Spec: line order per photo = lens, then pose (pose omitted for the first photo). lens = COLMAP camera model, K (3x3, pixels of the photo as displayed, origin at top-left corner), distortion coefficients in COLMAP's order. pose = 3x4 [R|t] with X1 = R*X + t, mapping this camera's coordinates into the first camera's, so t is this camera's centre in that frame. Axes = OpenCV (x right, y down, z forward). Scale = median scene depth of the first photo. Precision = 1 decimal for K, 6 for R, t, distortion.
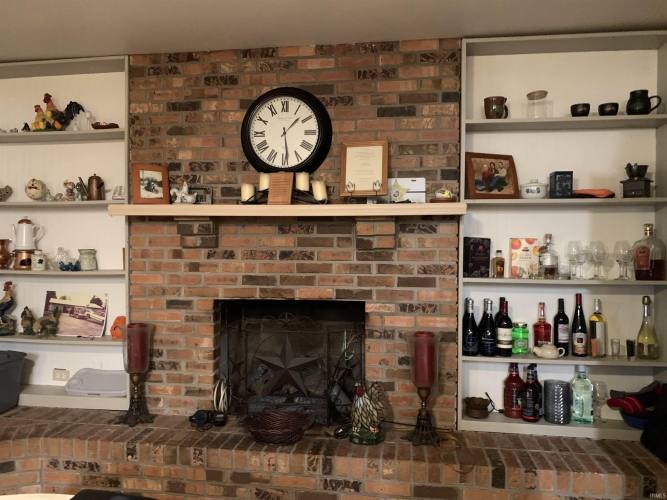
lens RADIAL K [[506.7, 0, 330.4], [0, 506.7, 255.8], [0, 0, 1]] dist [0.044027, -0.076512]
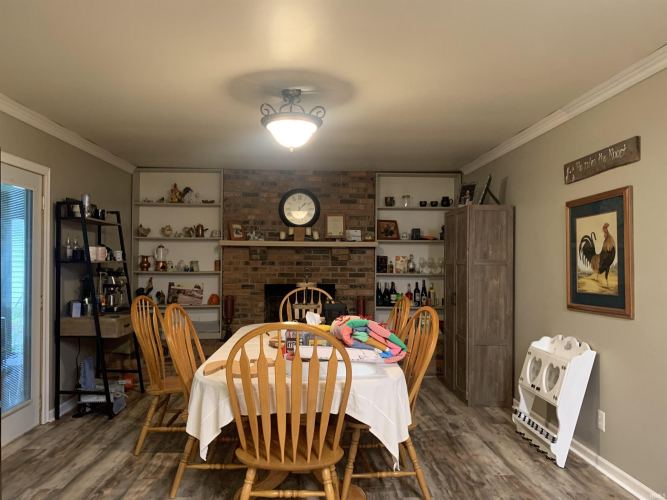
lens RADIAL K [[506.7, 0, 328.2], [0, 506.7, 260.4], [0, 0, 1]] dist [0.044027, -0.076512]
pose [[0.982198, 0.000963, 0.187847, -0.385985], [0.001778, 0.999894, -0.014420, 0.017396], [-0.187841, 0.014497, 0.982092, -1.220004]]
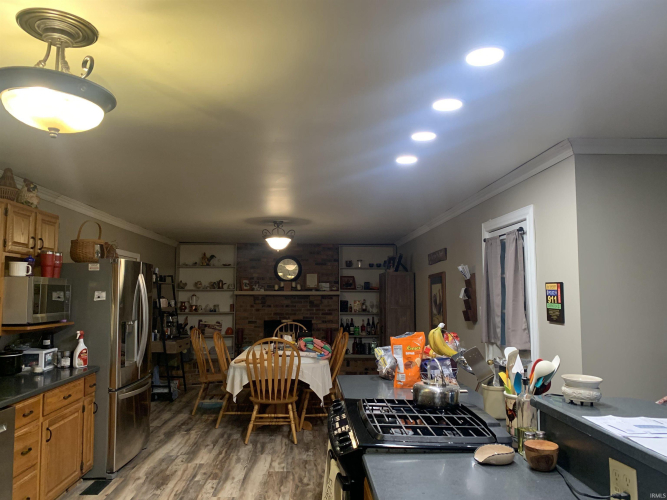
lens RADIAL K [[506.7, 0, 330.6], [0, 506.7, 252.6], [0, 0, 1]] dist [0.044027, -0.076512]
pose [[0.981767, 0.012547, 0.189675, -0.447937], [0.005933, 0.995310, -0.096552, -0.028519], [-0.189997, 0.095917, 0.977088, -2.325371]]
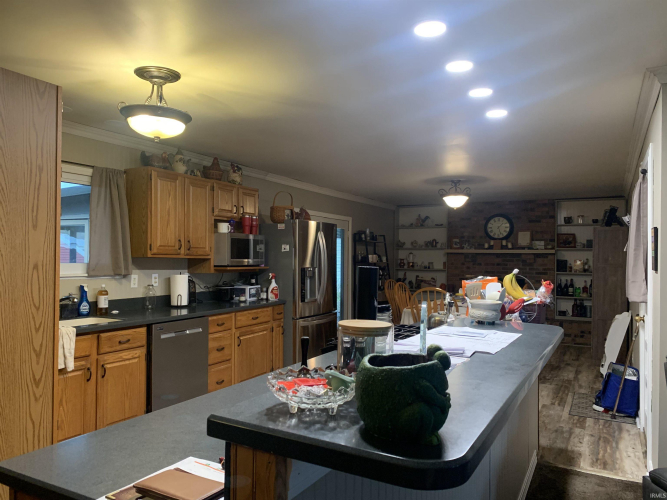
lens RADIAL K [[506.7, 0, 325.5], [0, 506.7, 253.5], [0, 0, 1]] dist [0.044027, -0.076512]
pose [[0.935747, 0.001566, -0.352669, 0.025897], [-0.010591, 0.999664, -0.023663, 0.017562], [0.352514, 0.025878, 0.935449, -2.513883]]
